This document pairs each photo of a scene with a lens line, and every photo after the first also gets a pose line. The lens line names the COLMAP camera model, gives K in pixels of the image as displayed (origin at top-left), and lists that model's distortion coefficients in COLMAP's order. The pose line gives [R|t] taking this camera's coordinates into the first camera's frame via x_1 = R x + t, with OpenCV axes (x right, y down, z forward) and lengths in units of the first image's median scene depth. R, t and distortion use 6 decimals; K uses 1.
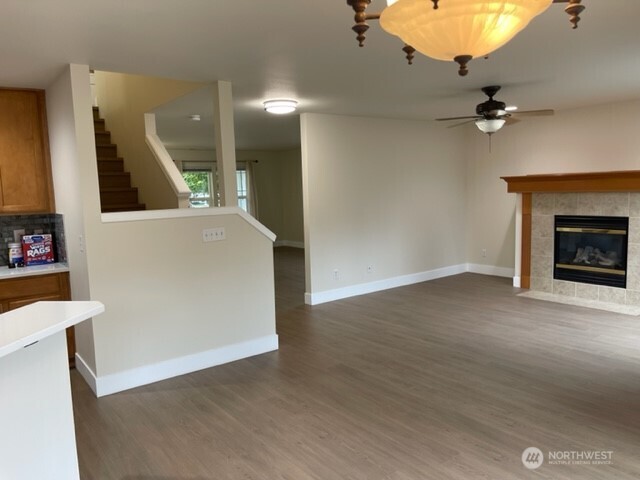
lens RADIAL K [[484.7, 0, 318.0], [0, 484.7, 239.5], [0, 0, 1]] dist [0.084555, -0.108471]
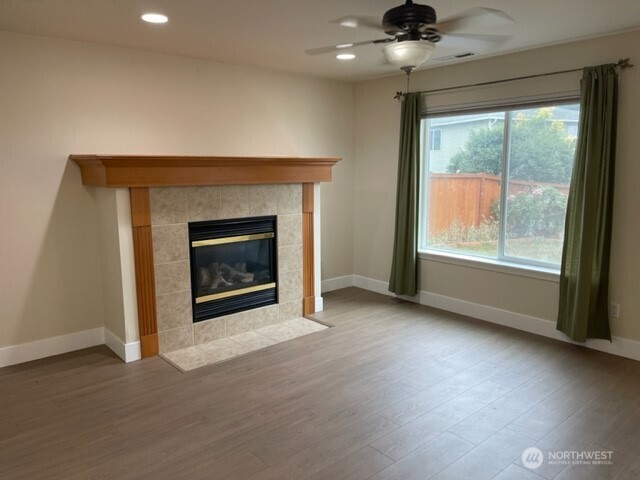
lens RADIAL K [[484.7, 0, 318.0], [0, 484.7, 239.5], [0, 0, 1]] dist [0.084555, -0.108471]
pose [[-0.076230, -0.114047, 0.990546, -0.144816], [0.114046, 0.985920, 0.122291, -0.085603], [-0.990547, 0.122290, -0.062150, 0.883537]]
